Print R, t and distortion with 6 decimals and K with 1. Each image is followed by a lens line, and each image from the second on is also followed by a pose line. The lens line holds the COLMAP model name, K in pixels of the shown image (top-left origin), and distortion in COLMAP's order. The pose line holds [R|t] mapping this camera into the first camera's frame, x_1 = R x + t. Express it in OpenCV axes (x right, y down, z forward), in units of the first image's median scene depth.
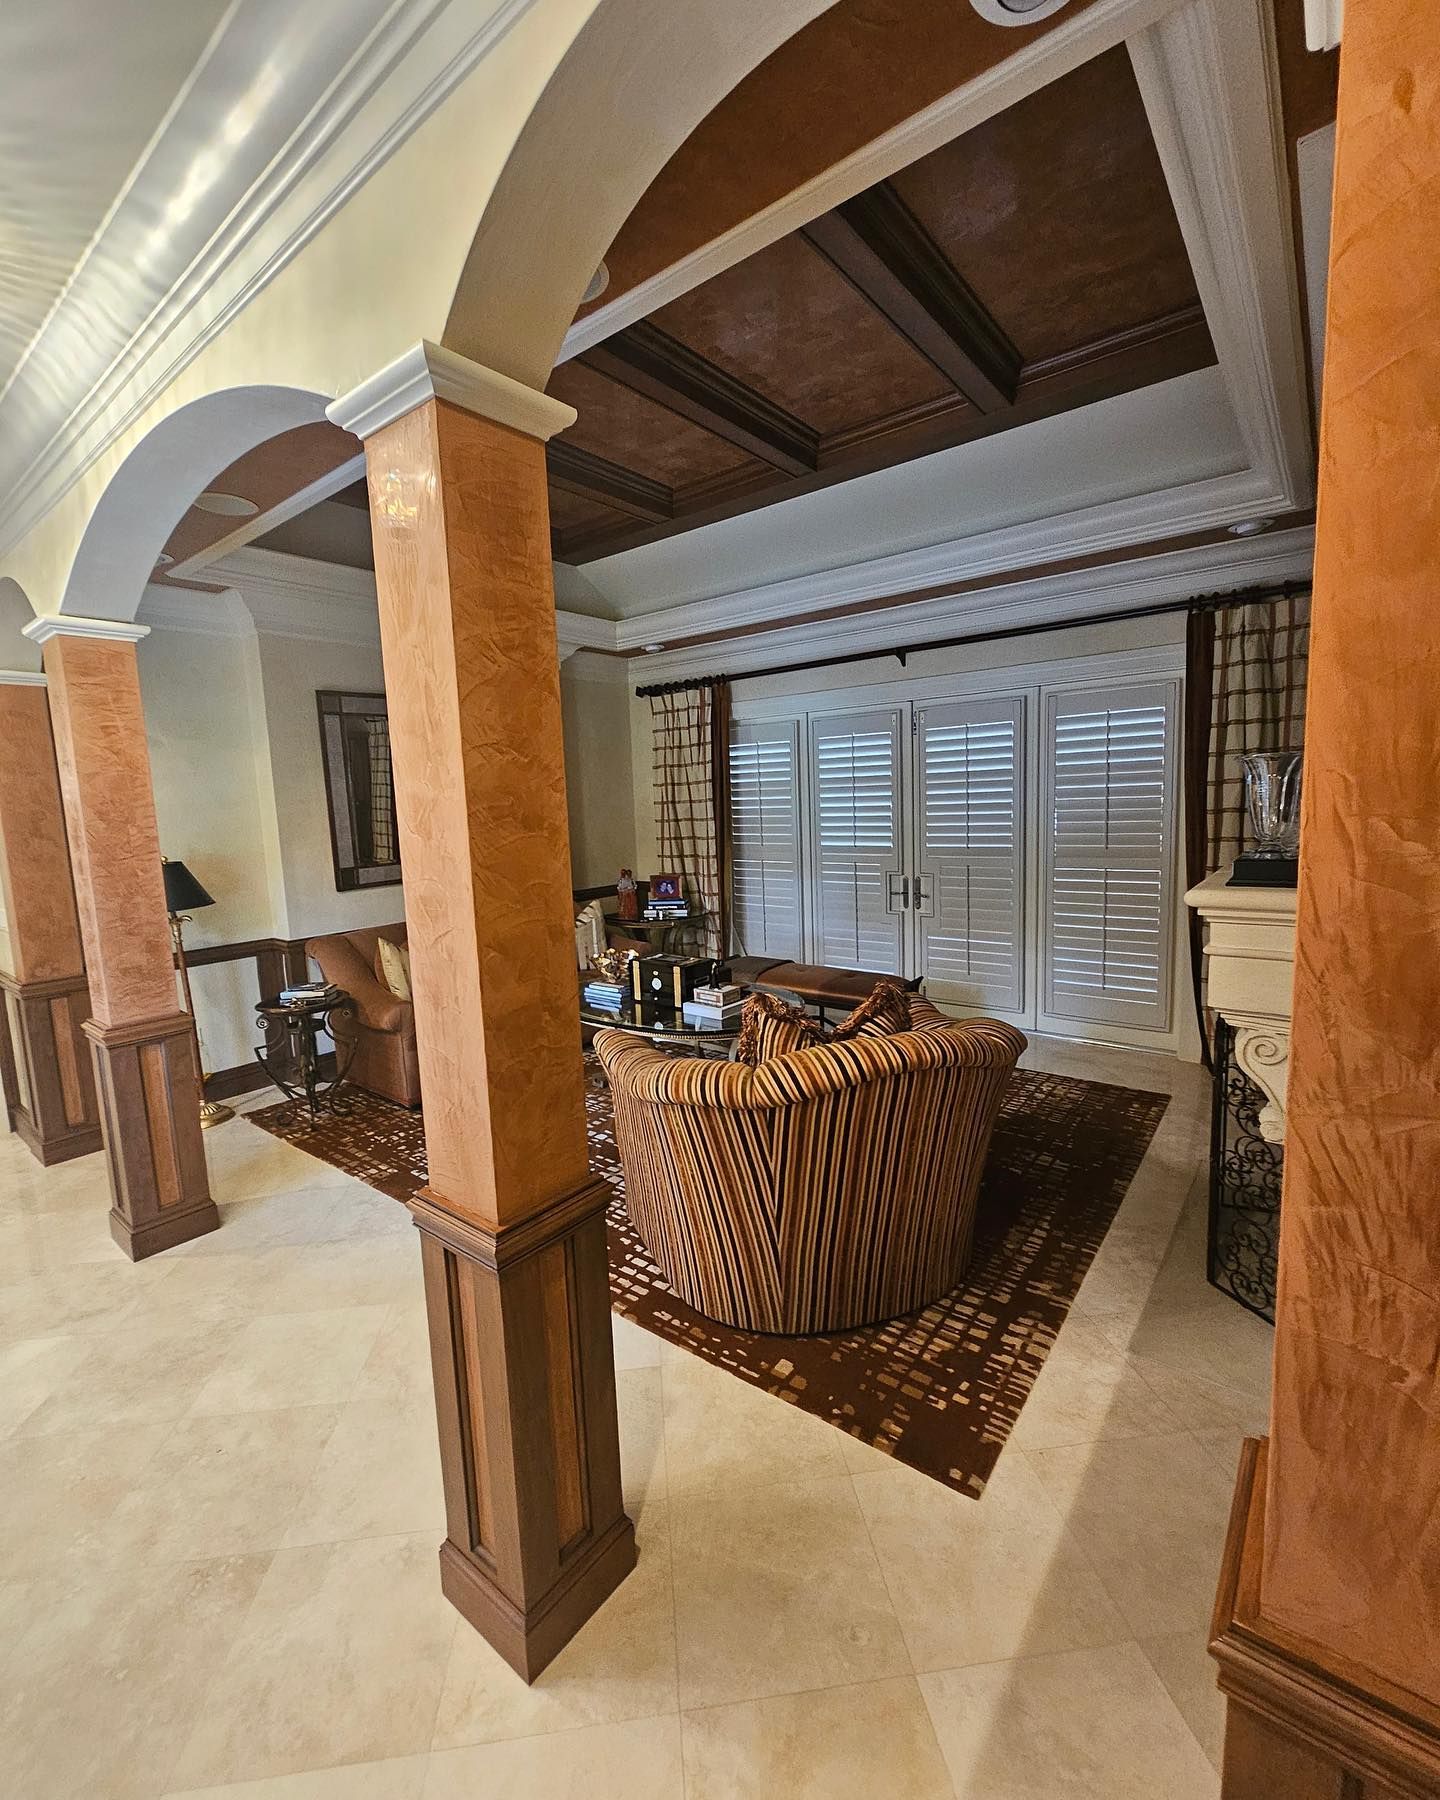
lens RADIAL K [[777.9, 0, 721.2], [0, 777.9, 894.9], [0, 0, 1]] dist [0.000209, -0.001677]
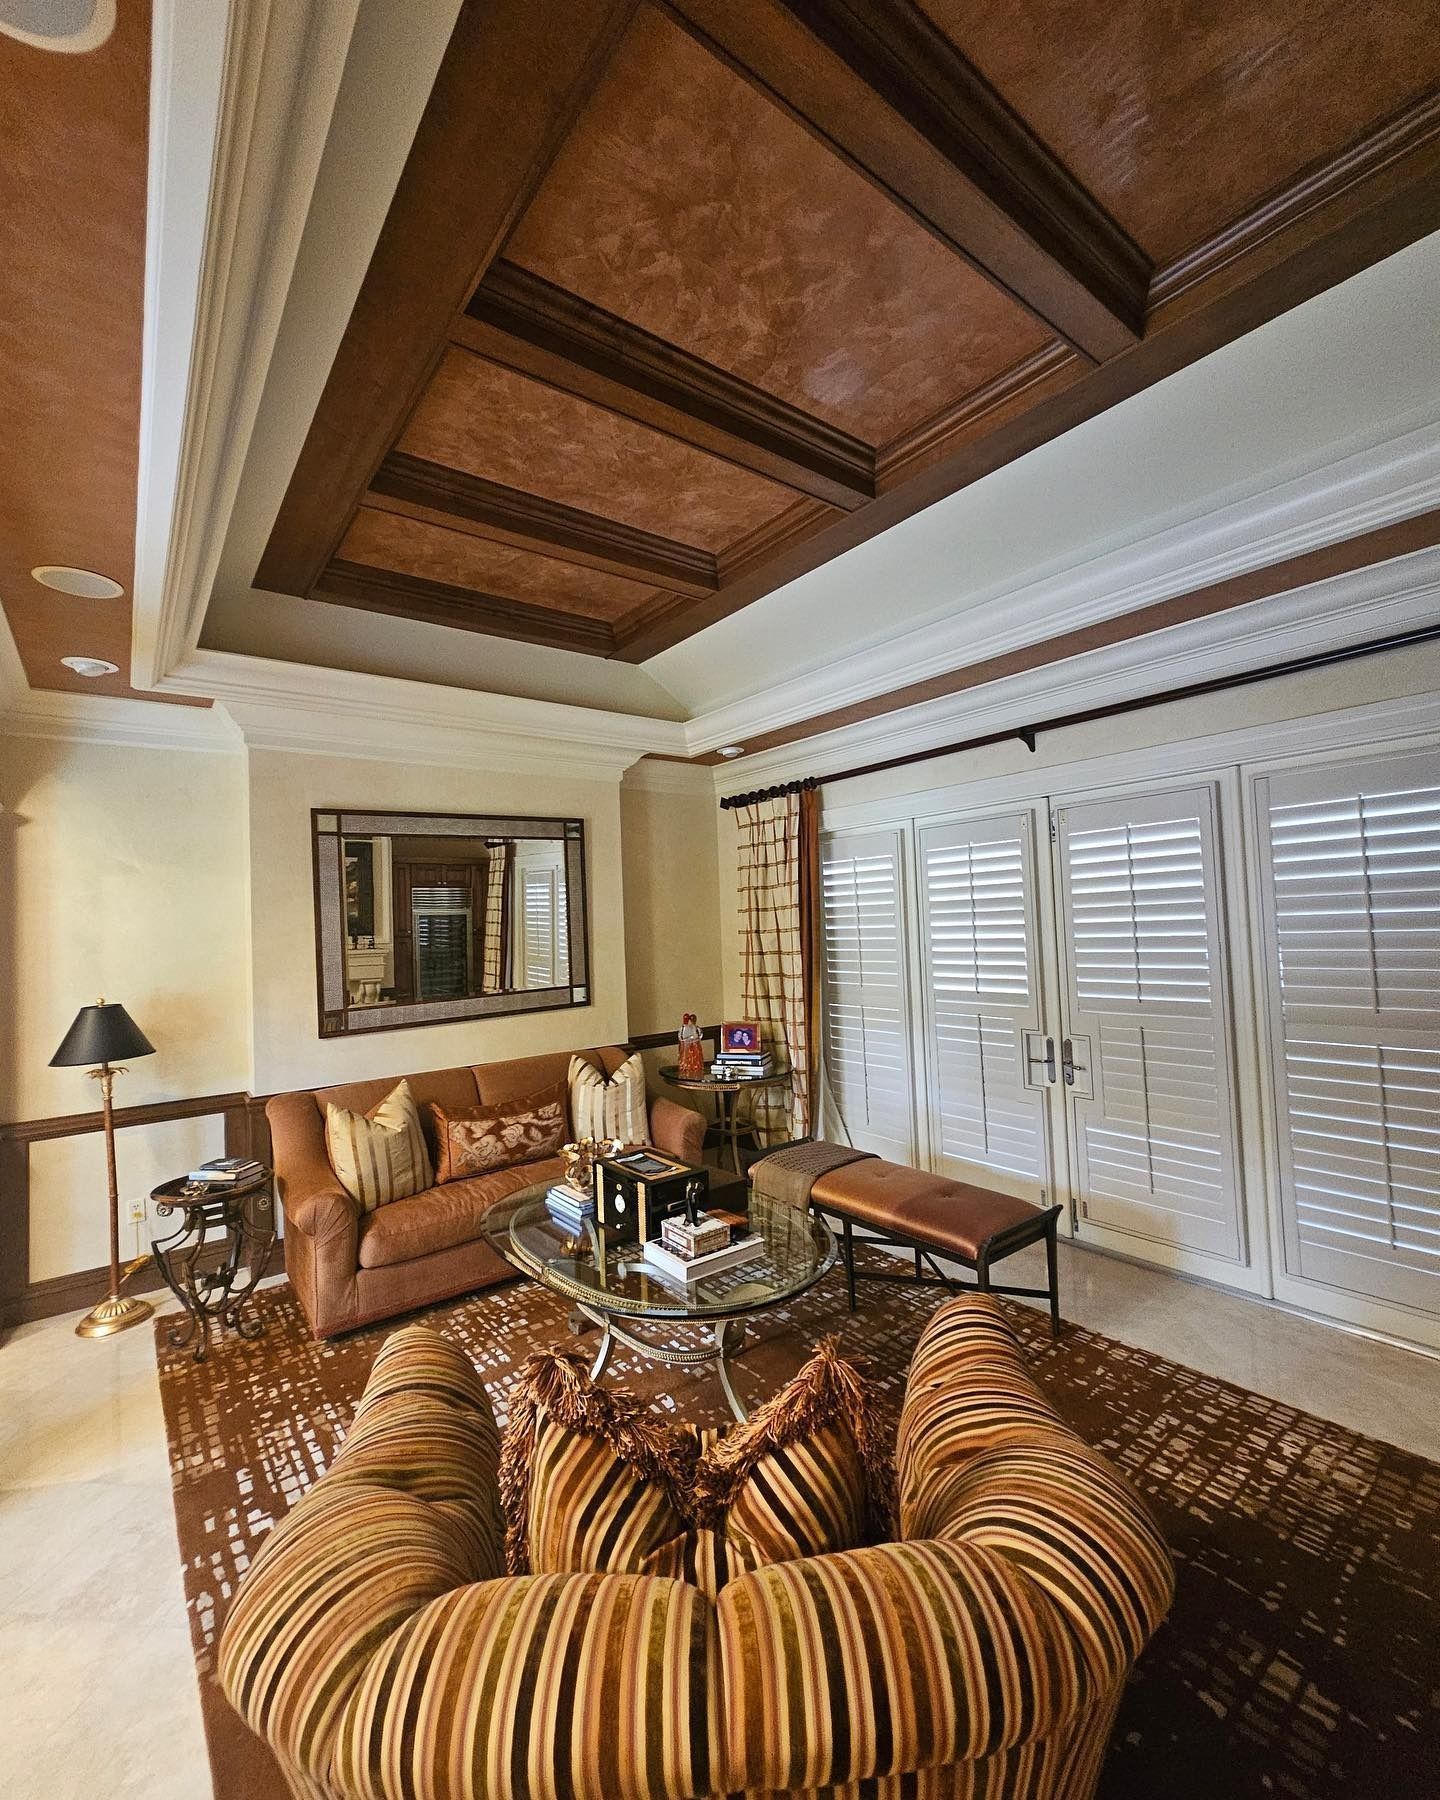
lens RADIAL K [[777.9, 0, 718.5], [0, 777.9, 899.9], [0, 0, 1]] dist [0.000209, -0.001677]
pose [[0.970019, -0.007995, -0.242899, 0.117526], [-0.028187, 0.989013, -0.145118, -0.036690], [0.241390, 0.147614, 0.959136, 0.227719]]
